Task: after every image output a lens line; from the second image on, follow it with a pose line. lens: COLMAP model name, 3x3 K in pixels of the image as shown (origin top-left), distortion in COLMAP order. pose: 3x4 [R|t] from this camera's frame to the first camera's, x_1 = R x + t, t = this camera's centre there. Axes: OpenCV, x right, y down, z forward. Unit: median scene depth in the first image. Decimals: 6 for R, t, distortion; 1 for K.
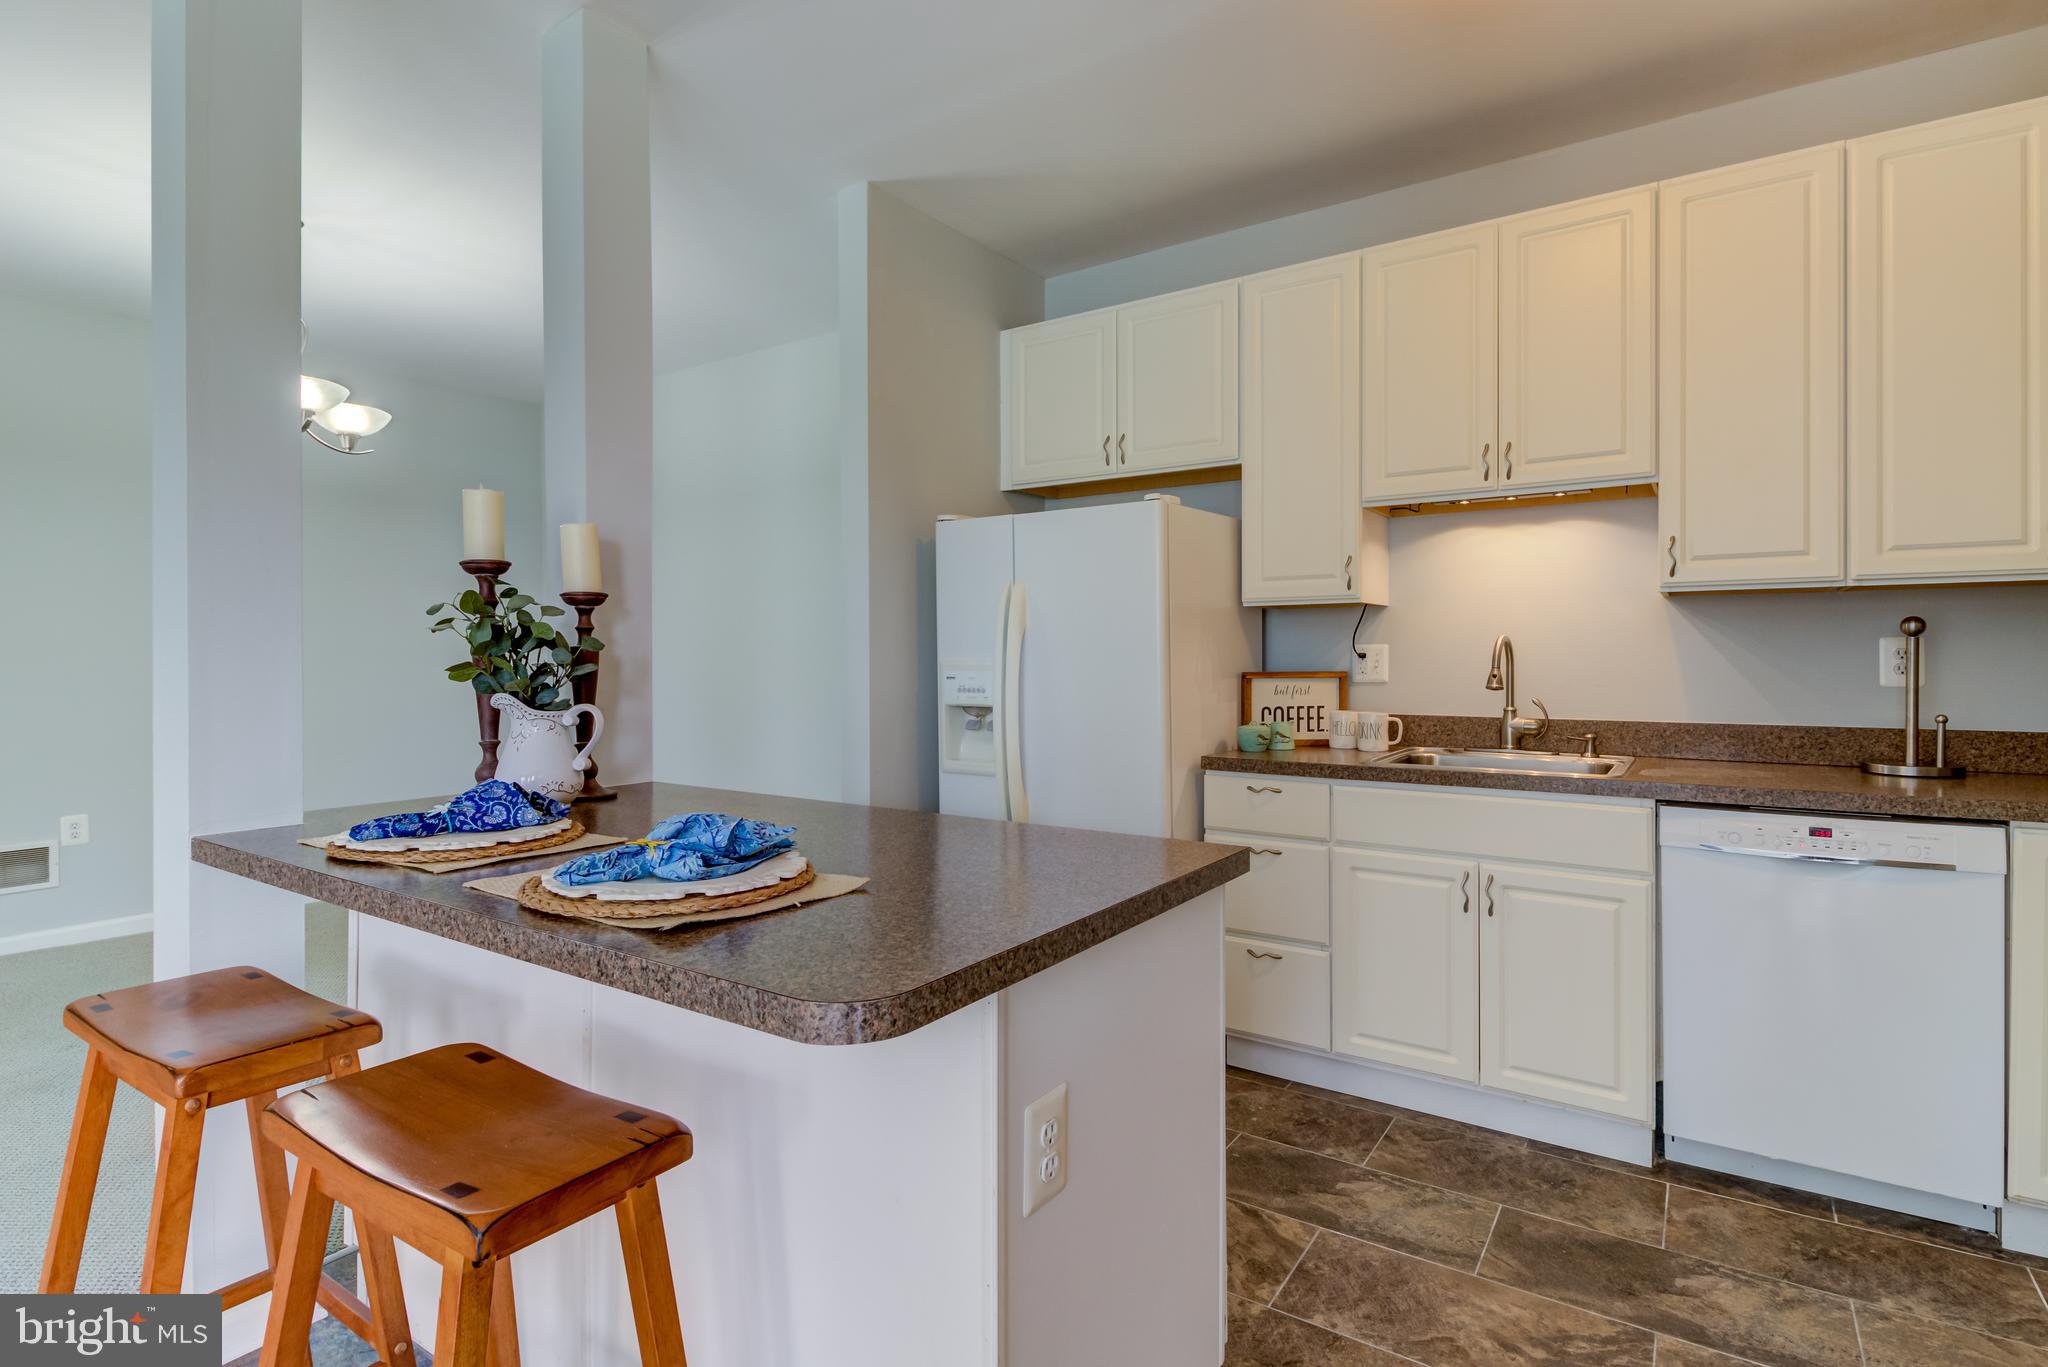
lens RADIAL K [[976.2, 0, 1054.5], [0, 976.2, 670.0], [0, 0, 1]] dist [-0.002792, -0.001048]
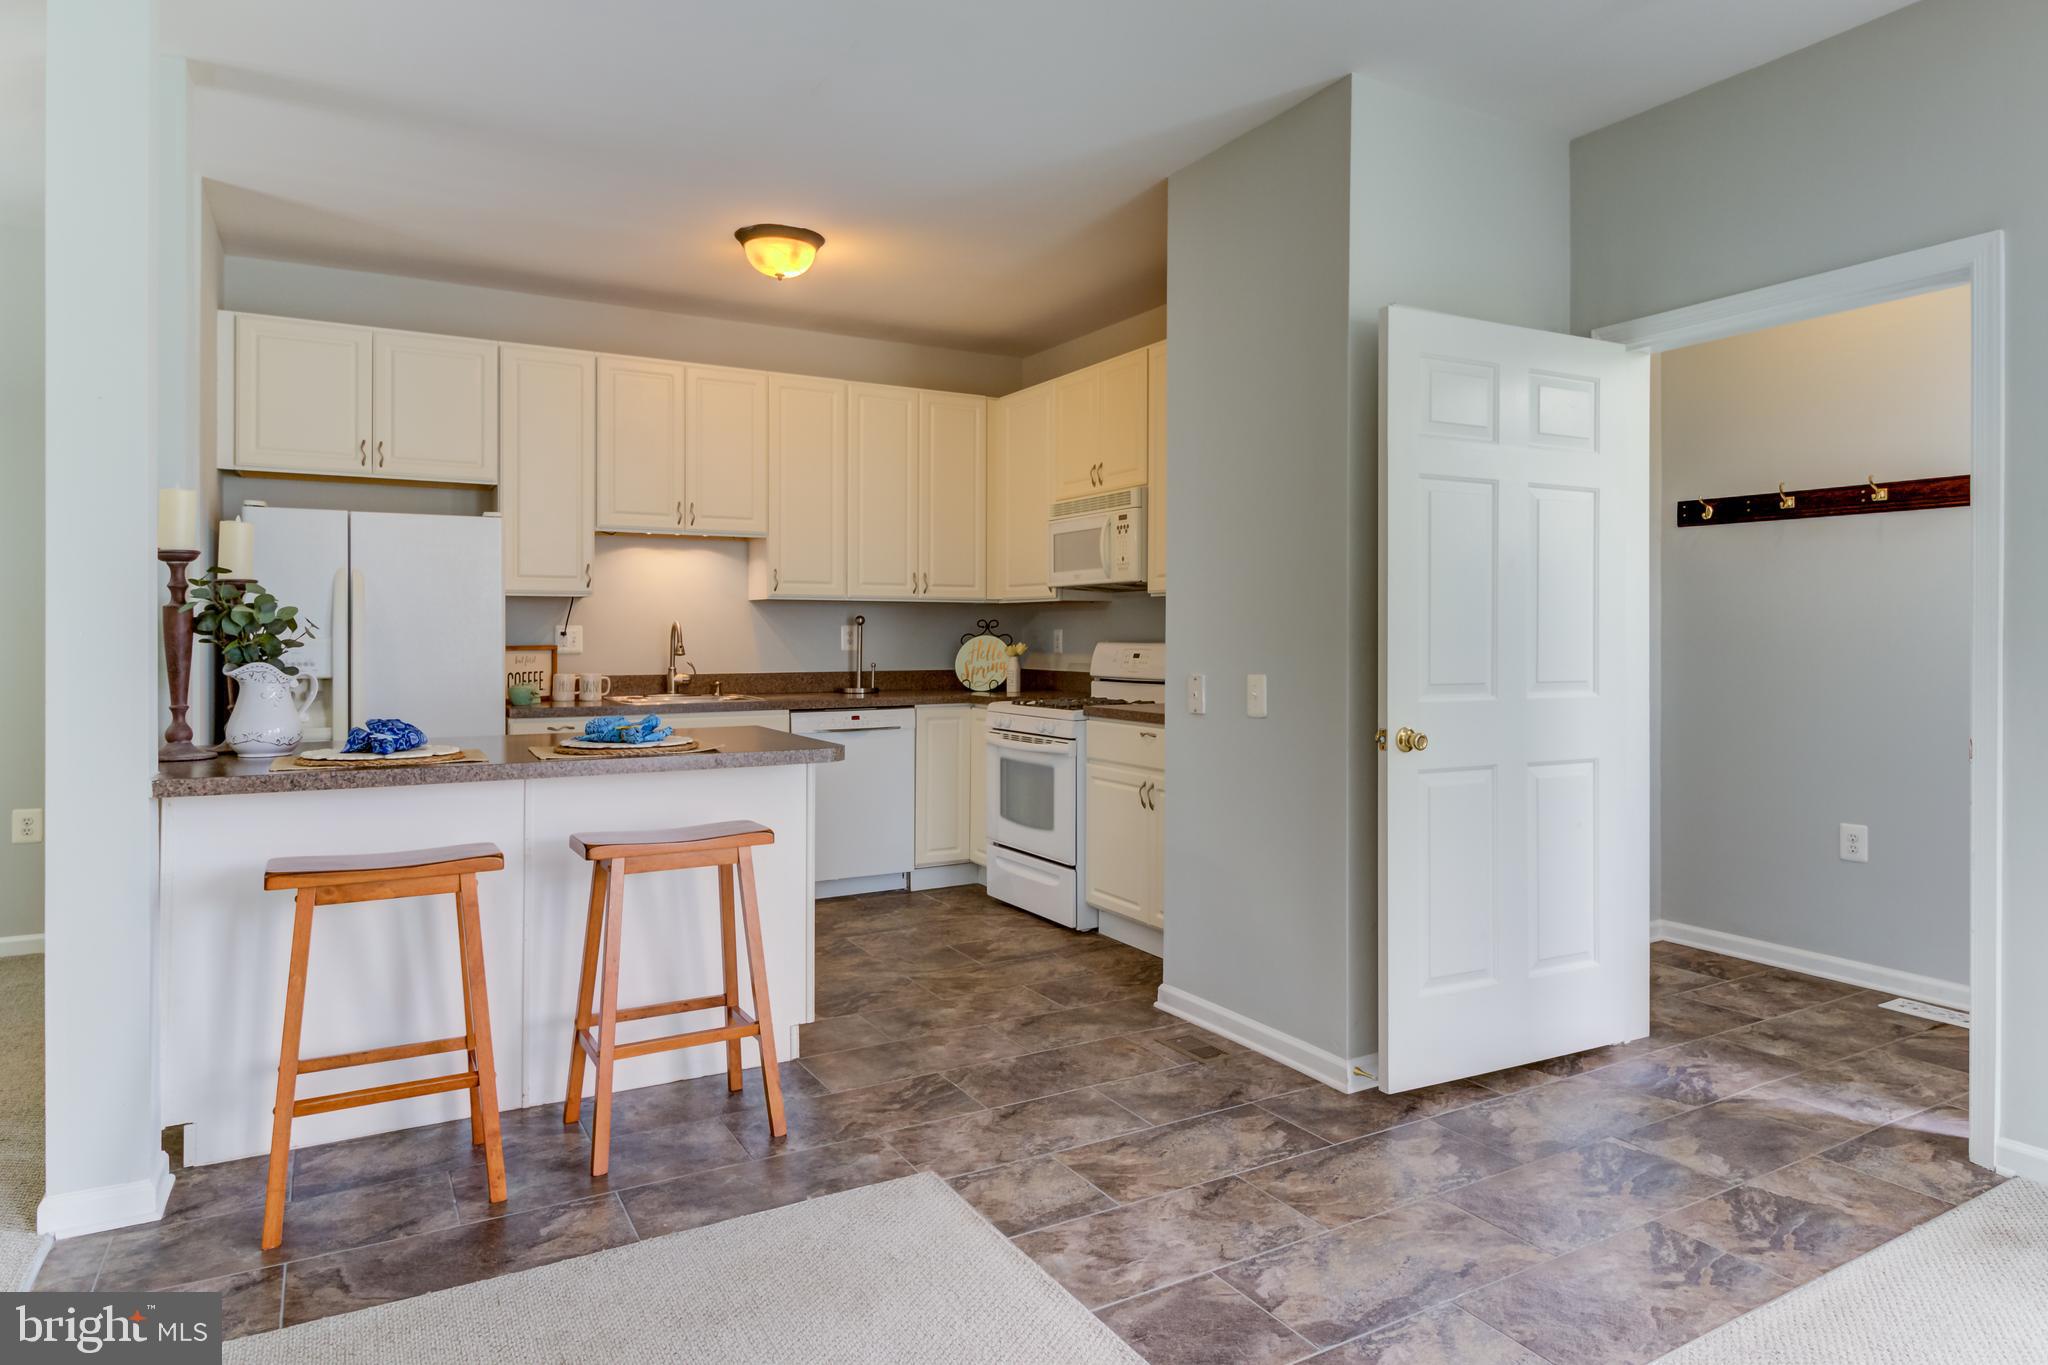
lens RADIAL K [[1200.4, 0, 1051.1], [0, 1200.4, 647.4], [0, 0, 1]] dist [0.006950, -0.009155]
pose [[0.444937, -0.006906, 0.895535, -0.992135], [0.007923, 0.999961, 0.003775, 0.004100], [-0.895527, 0.005415, 0.444974, -0.401272]]
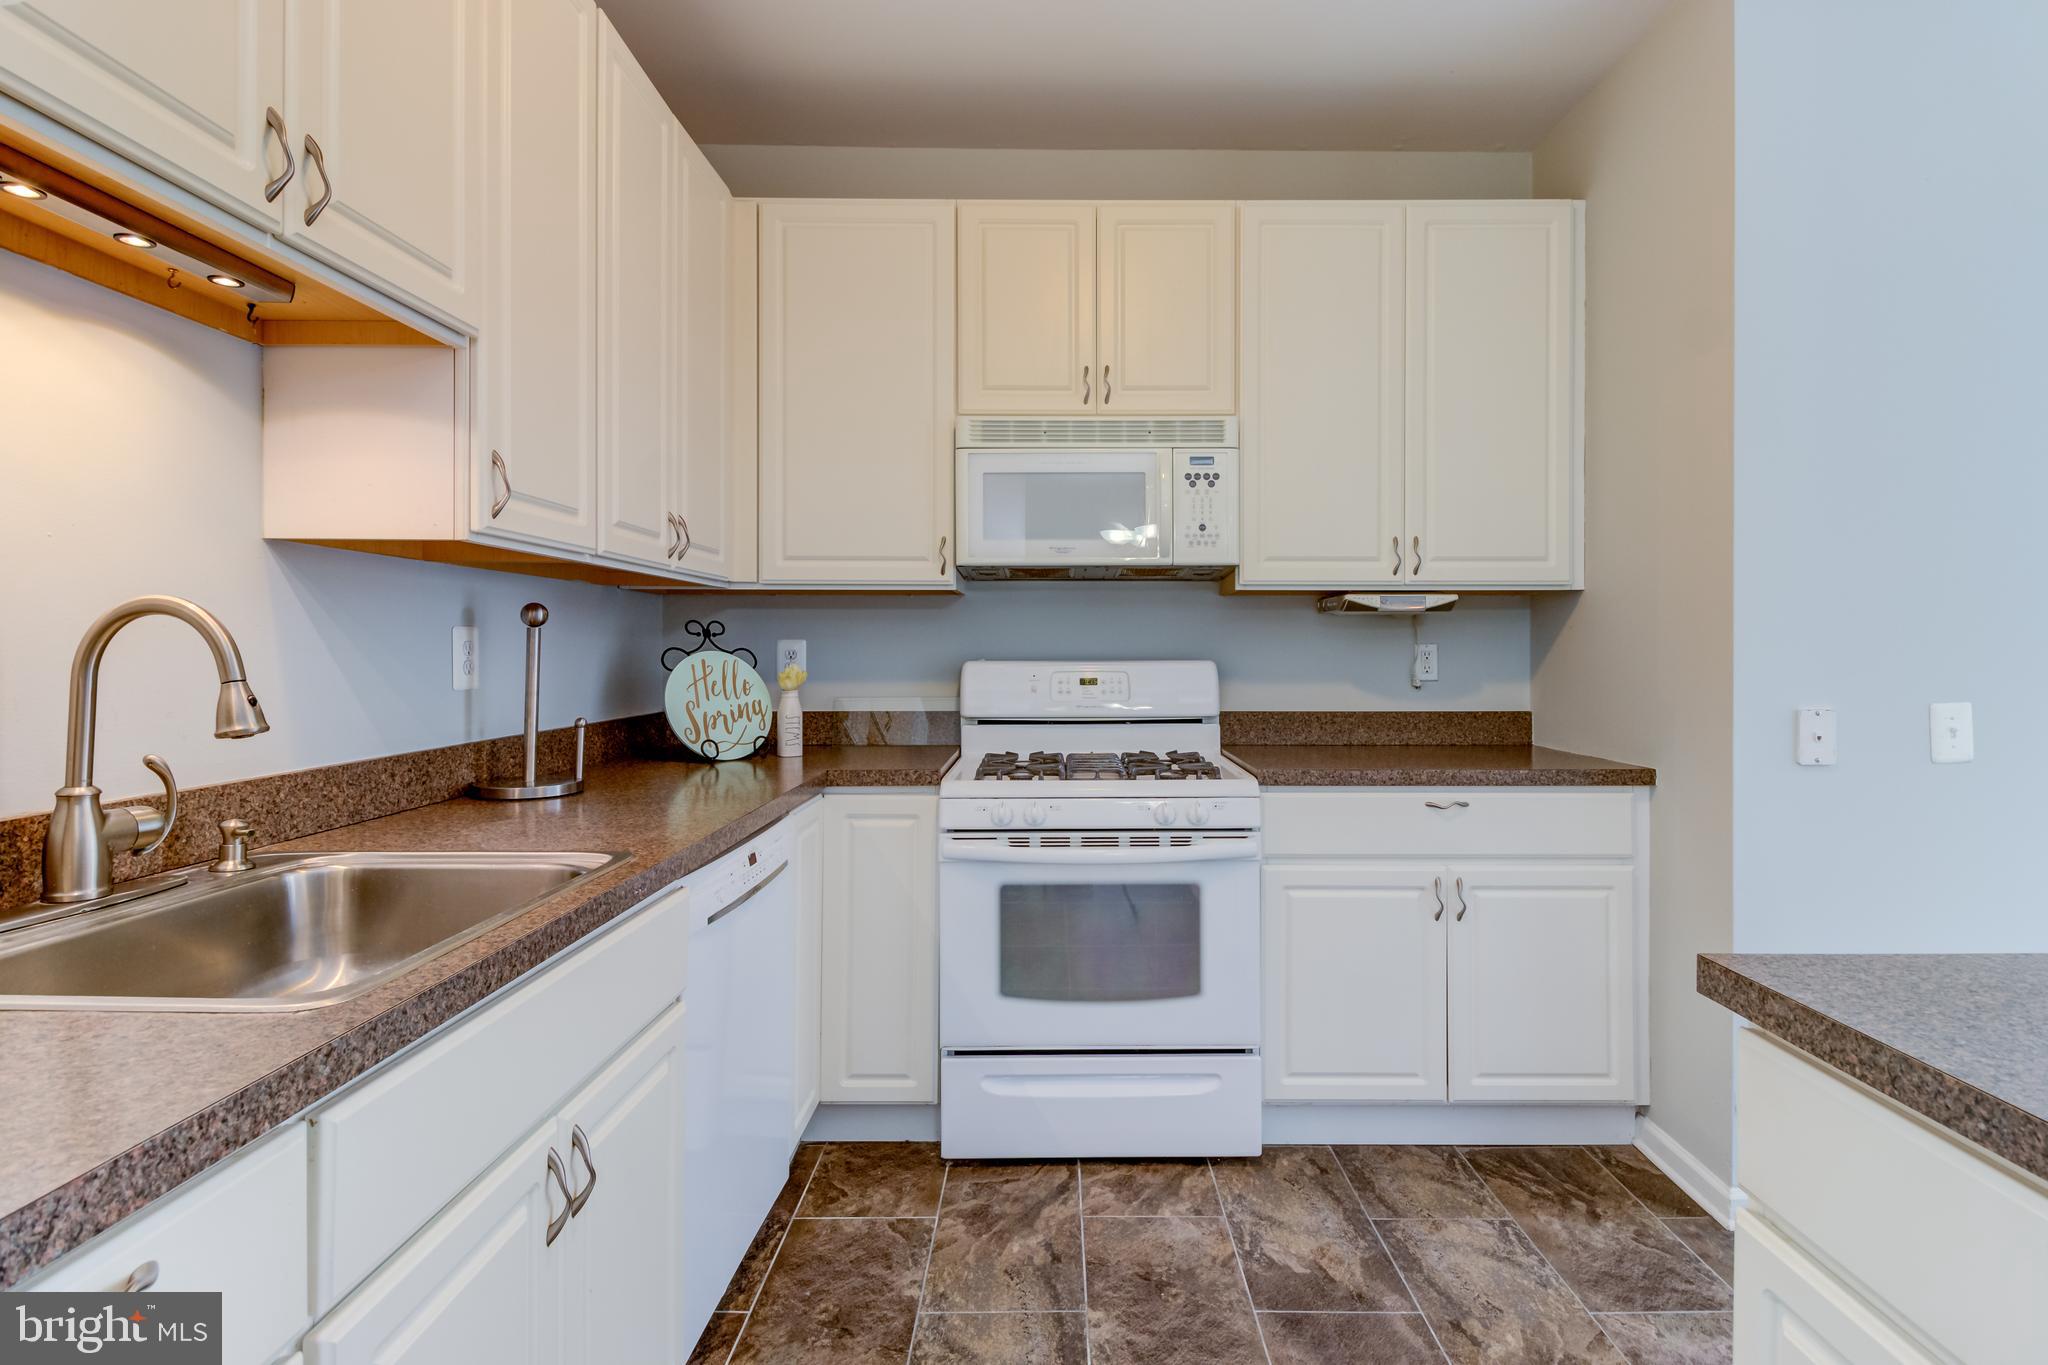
lens RADIAL K [[1002.1, 0, 1065.4], [0, 1002.1, 654.4], [0, 0, 1]] dist [0.021170, -0.011704]
pose [[-0.549835, -0.002140, 0.835270, -0.065224], [0.010933, 0.999893, 0.009758, -0.012218], [-0.835202, 0.014497, -0.549753, 0.901963]]
